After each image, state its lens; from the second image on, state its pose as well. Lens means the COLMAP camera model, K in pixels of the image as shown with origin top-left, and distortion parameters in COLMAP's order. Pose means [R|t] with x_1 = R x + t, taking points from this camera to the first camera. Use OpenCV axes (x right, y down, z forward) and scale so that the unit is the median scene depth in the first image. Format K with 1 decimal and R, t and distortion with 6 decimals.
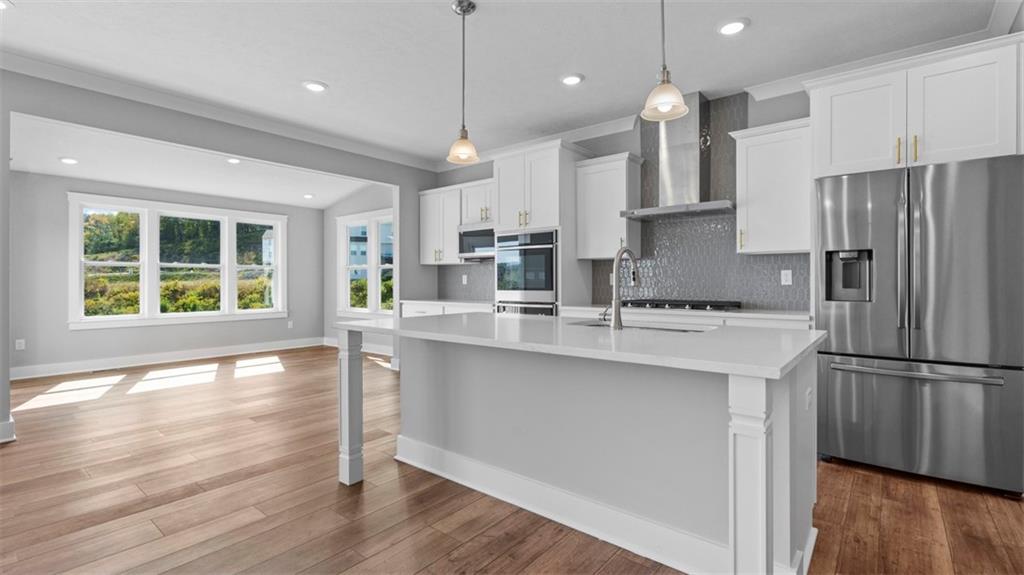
lens RADIAL K [[460.0, 0, 506.8], [0, 460.0, 289.6], [0, 0, 1]] dist [0.000481, 0.000460]
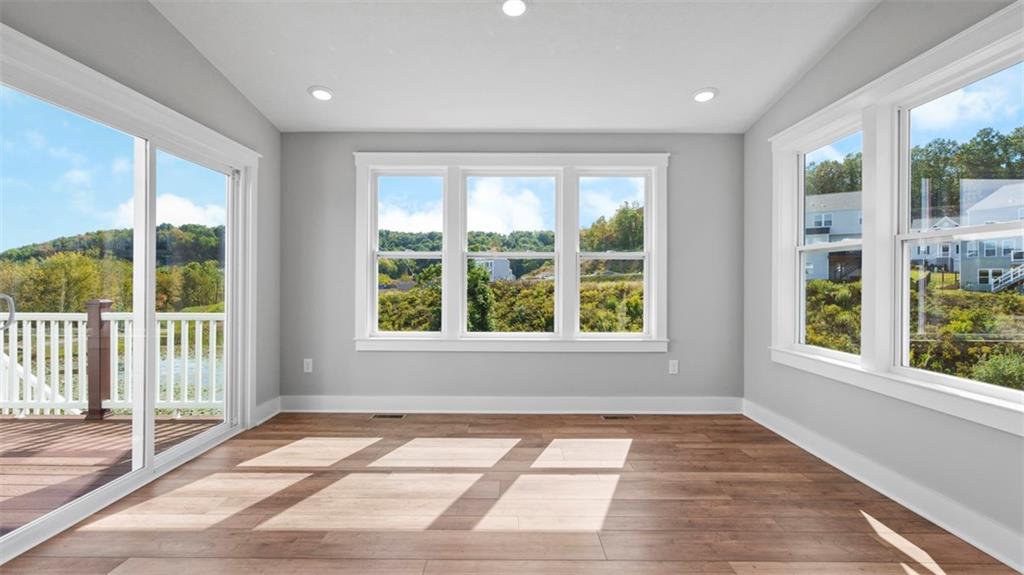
lens RADIAL K [[460.0, 0, 504.2], [0, 460.0, 290.2], [0, 0, 1]] dist [0.000481, 0.000460]
pose [[0.626508, 0.015987, -0.779251, -0.190484], [-0.016362, 0.999839, 0.007358, -0.008767], [0.779243, 0.008140, 0.626668, 0.528437]]
